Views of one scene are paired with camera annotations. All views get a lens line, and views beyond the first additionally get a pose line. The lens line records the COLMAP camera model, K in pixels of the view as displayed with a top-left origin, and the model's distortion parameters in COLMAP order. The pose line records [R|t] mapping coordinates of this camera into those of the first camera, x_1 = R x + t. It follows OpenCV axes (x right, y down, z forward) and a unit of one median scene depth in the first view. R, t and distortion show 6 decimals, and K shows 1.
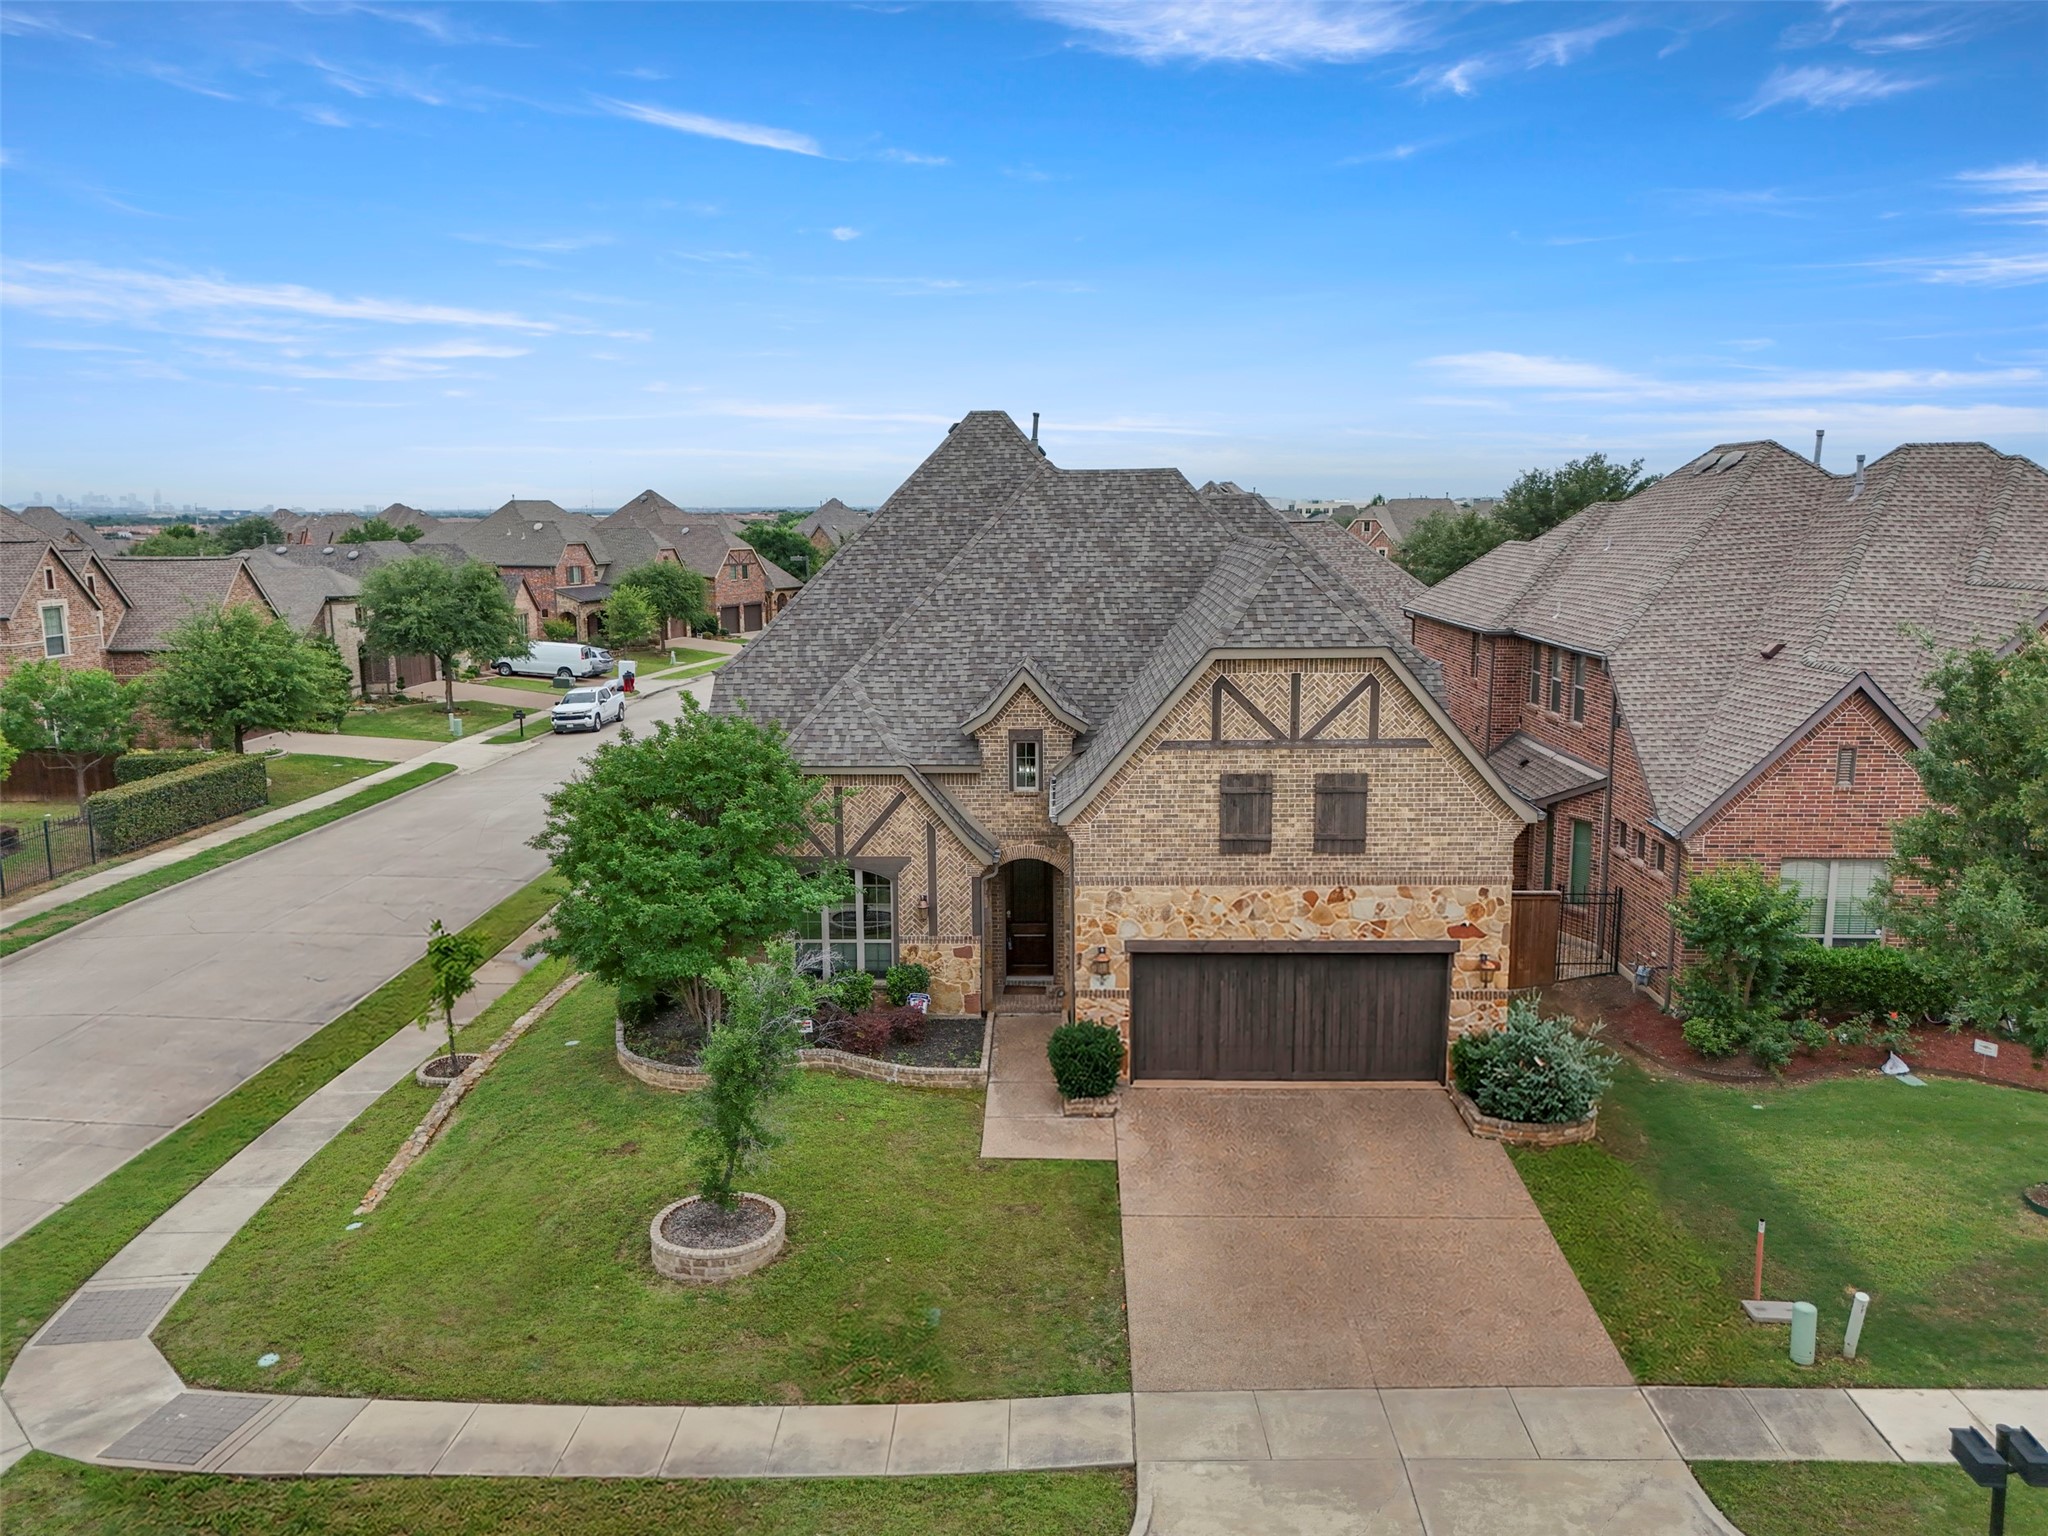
lens RADIAL K [[1565.4, 0, 1021.0], [0, 1565.4, 712.5], [0, 0, 1]] dist [0.035407, -0.000034]
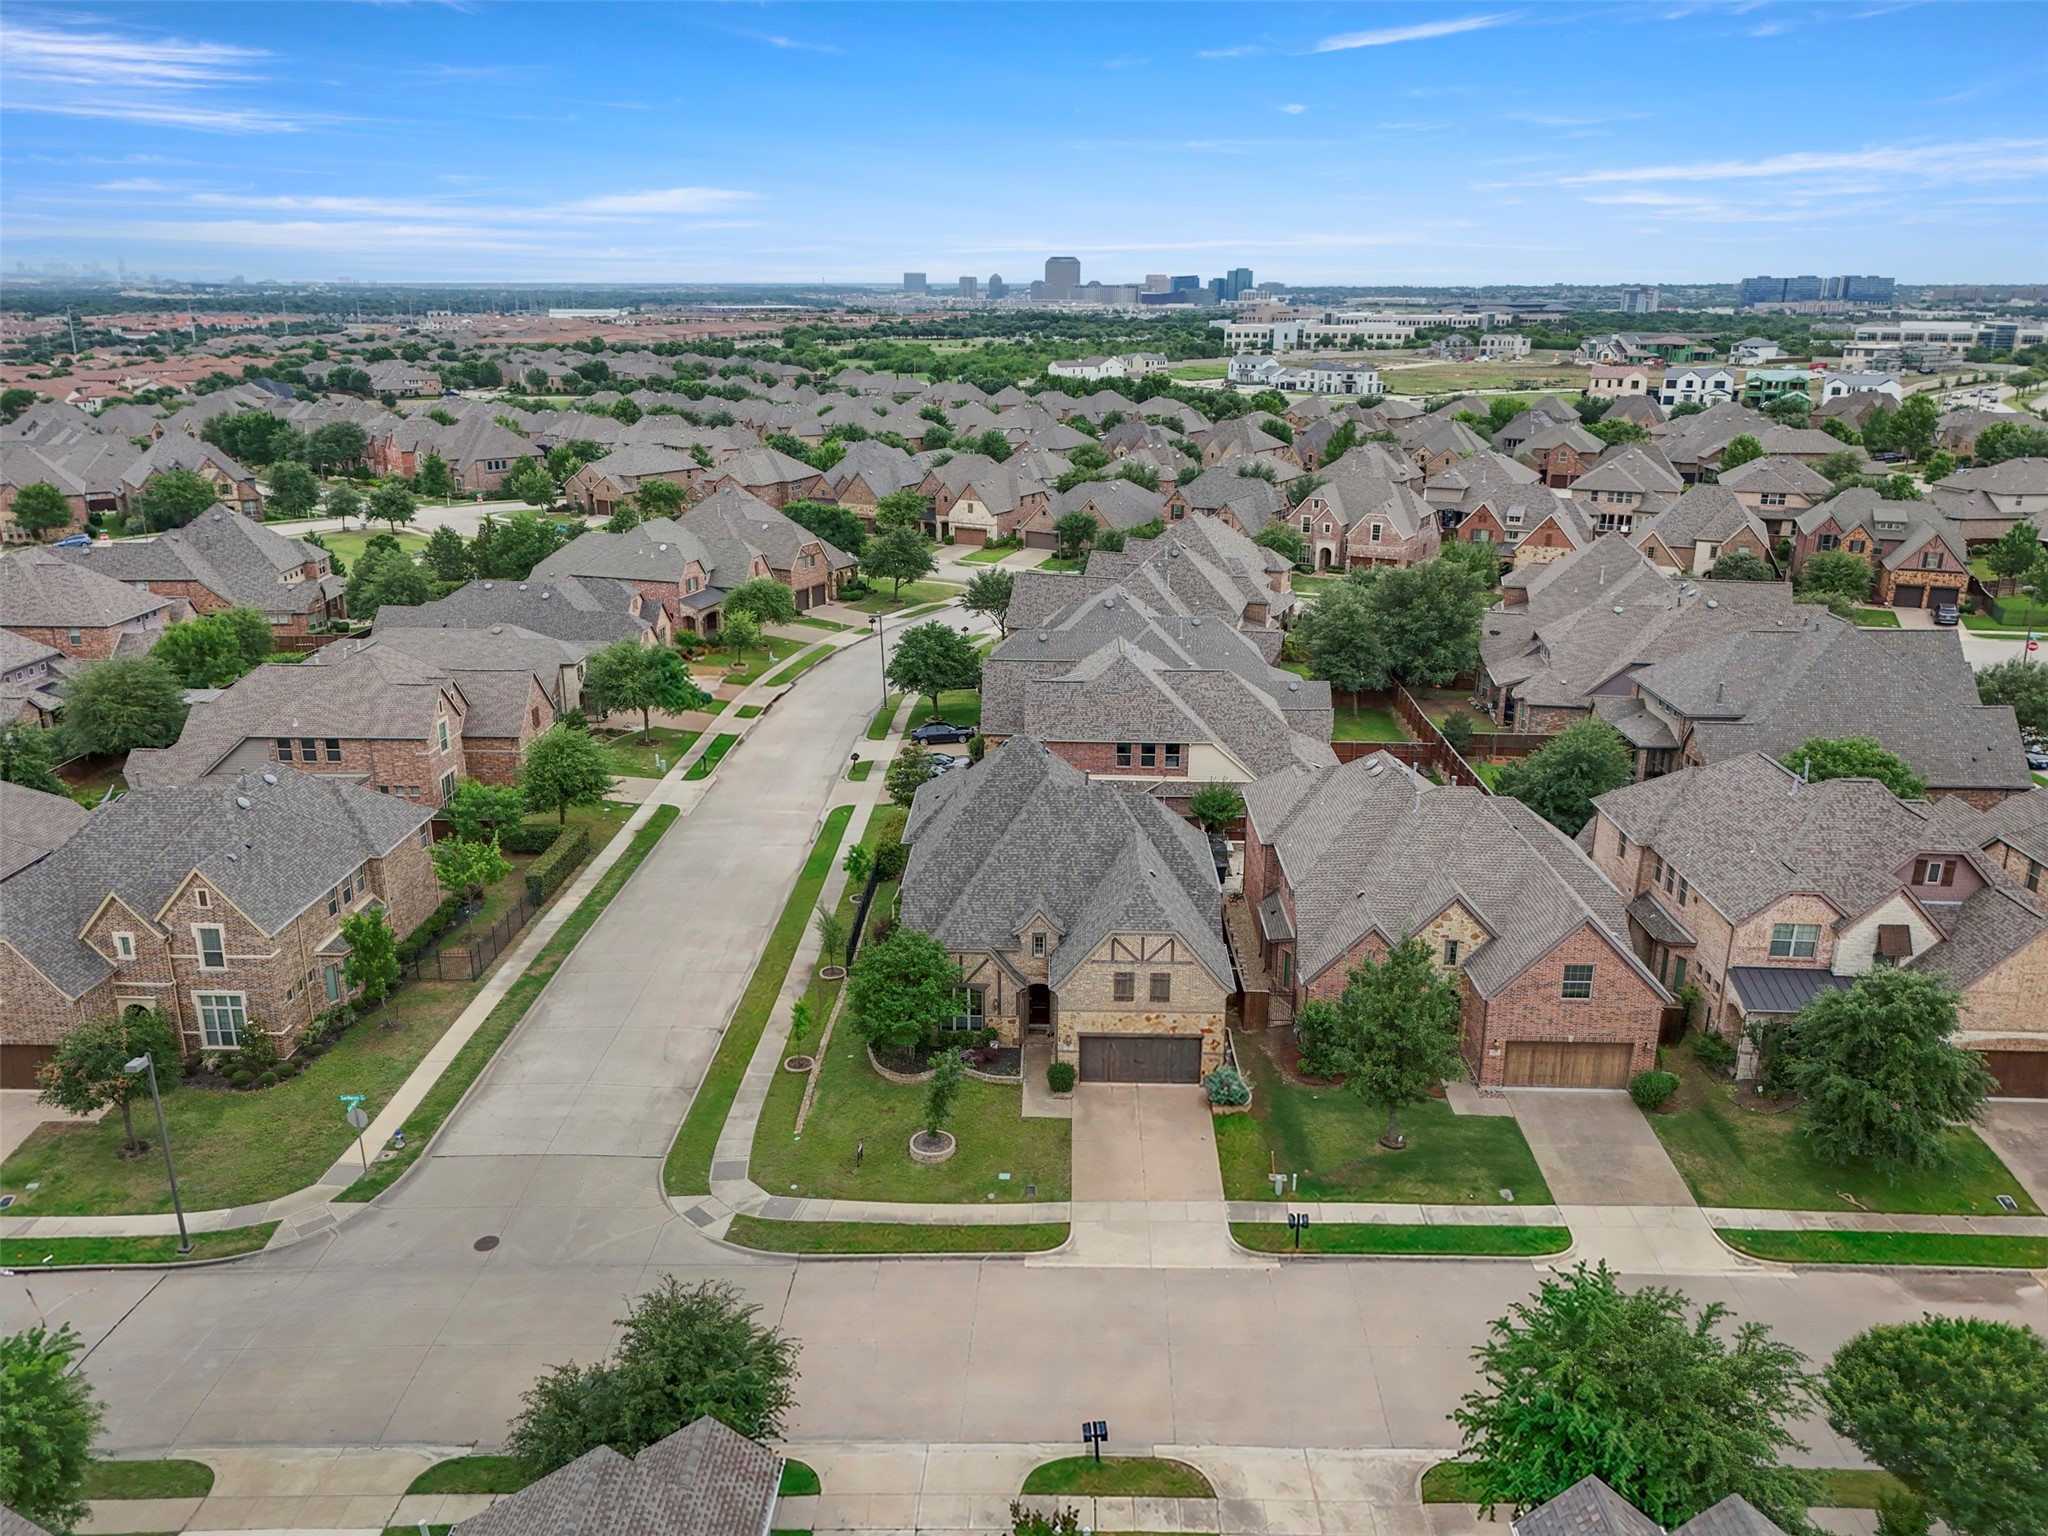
lens RADIAL K [[1573.5, 0, 1023.9], [0, 1573.5, 709.2], [0, 0, 1]] dist [0.056913, -0.000818]
pose [[0.999945, 0.010409, 0.000894, -0.029547], [-0.010440, 0.992437, 0.122308, -0.702112], [0.000386, -0.122310, 0.992492, -1.523505]]
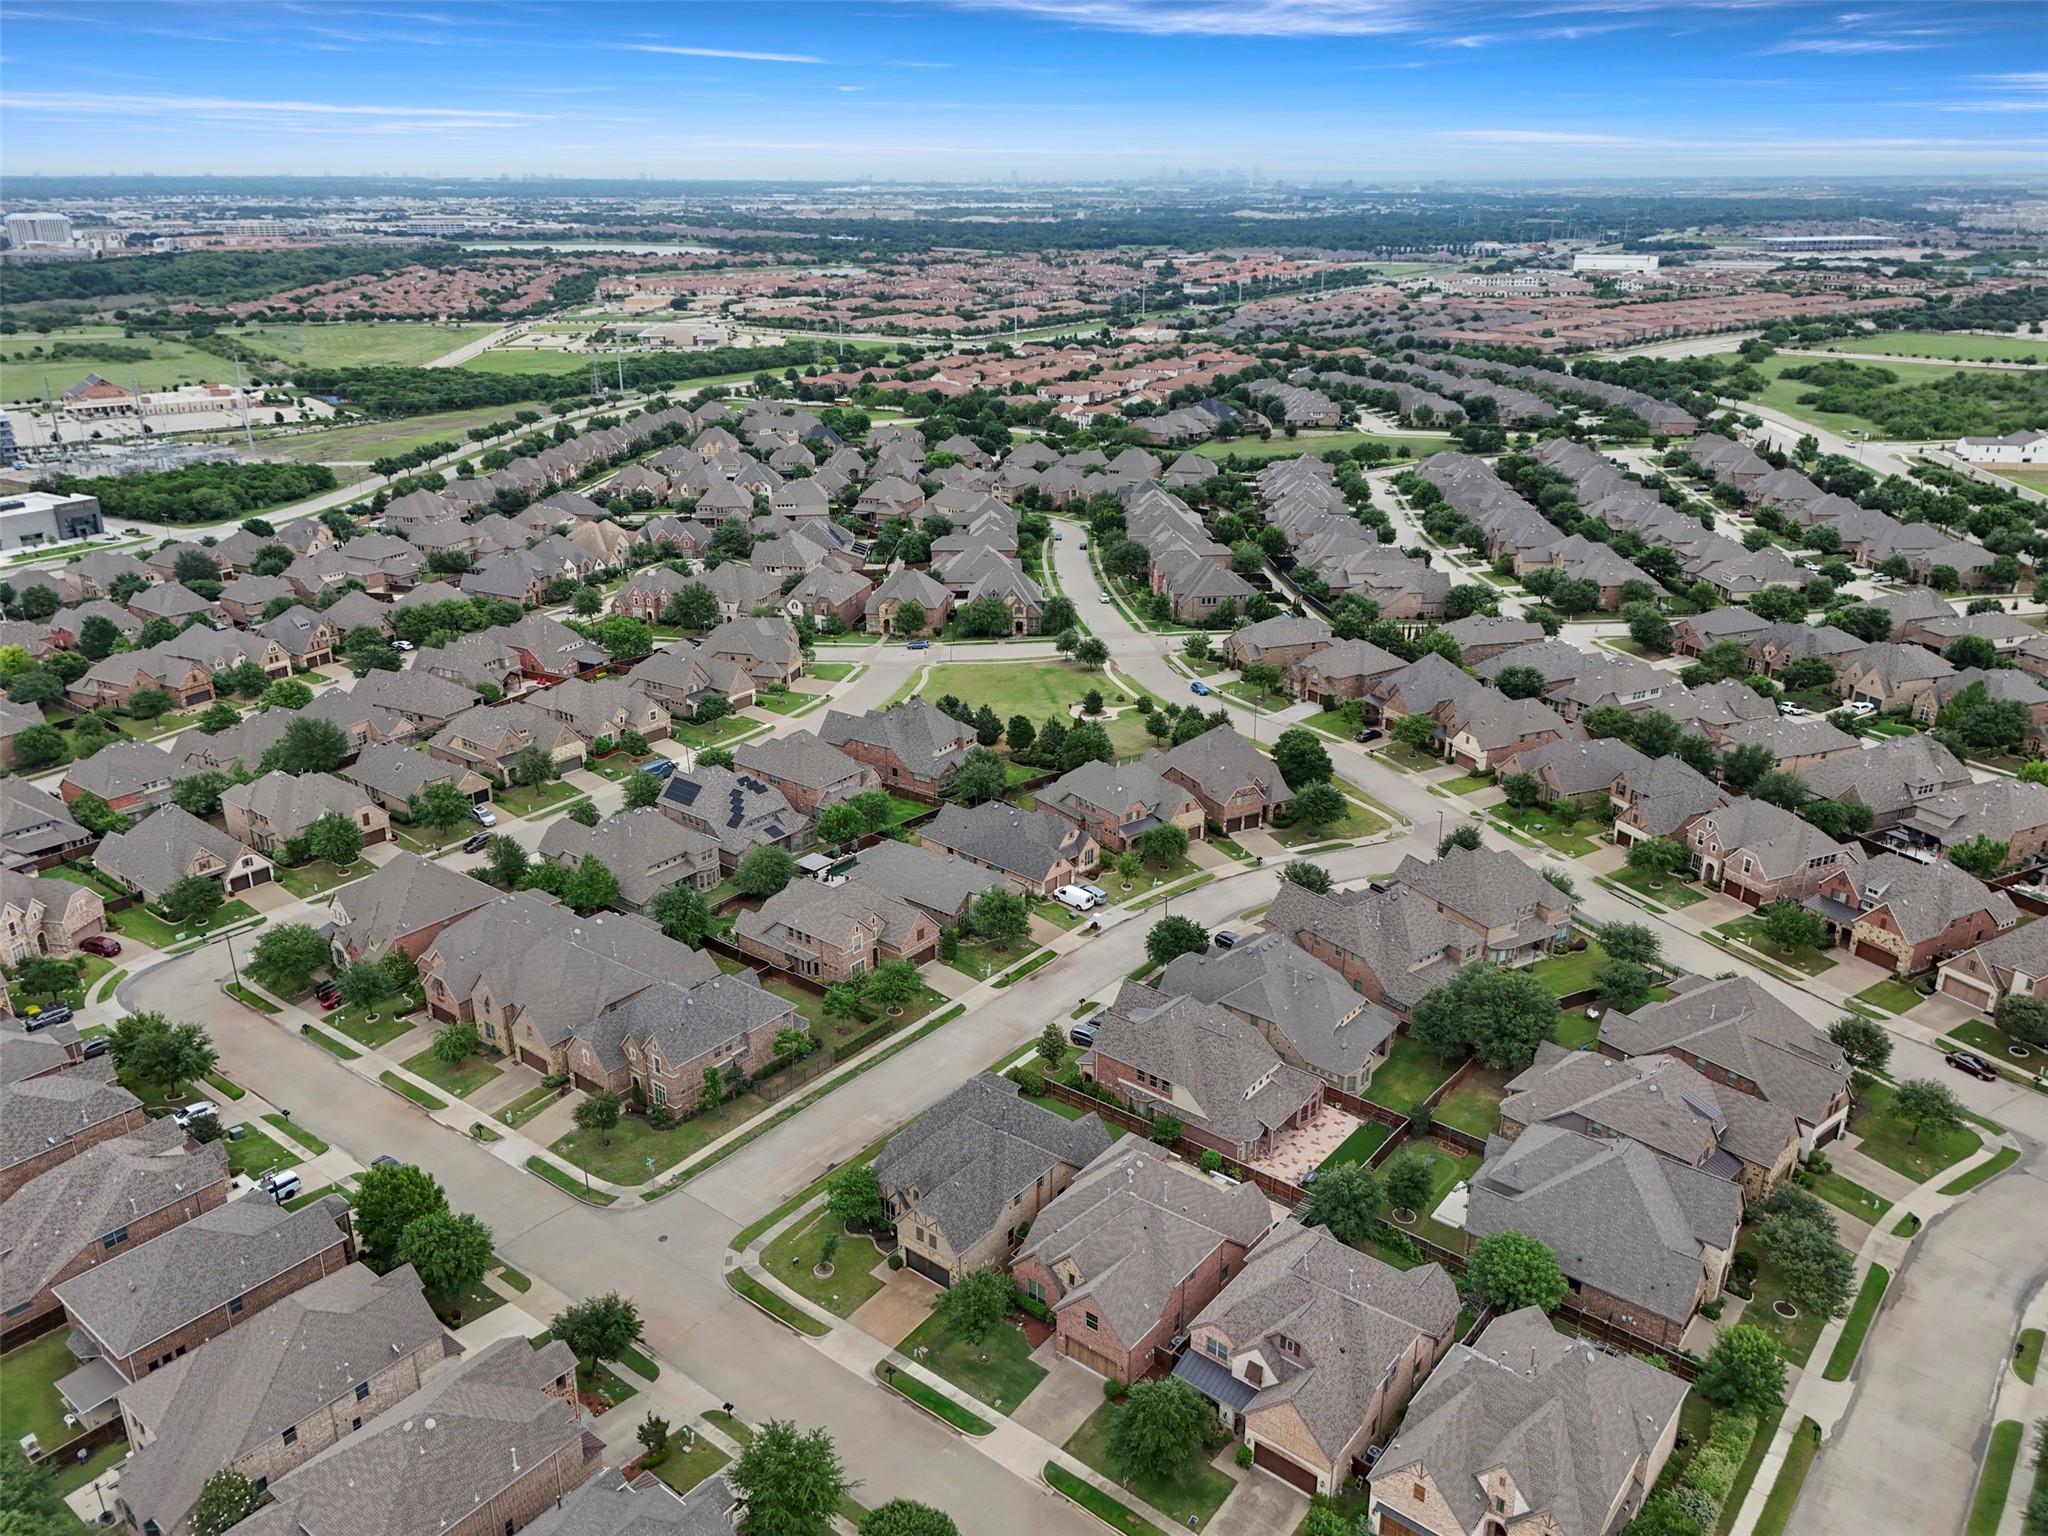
lens RADIAL K [[1573.5, 0, 1023.9], [0, 1573.5, 709.2], [0, 0, 1]] dist [0.056913, -0.000818]
pose [[0.794499, 0.208037, -0.570519, 3.183423], [-0.091351, 0.969742, 0.226397, -2.975165], [0.600355, -0.127755, 0.789463, -2.894021]]
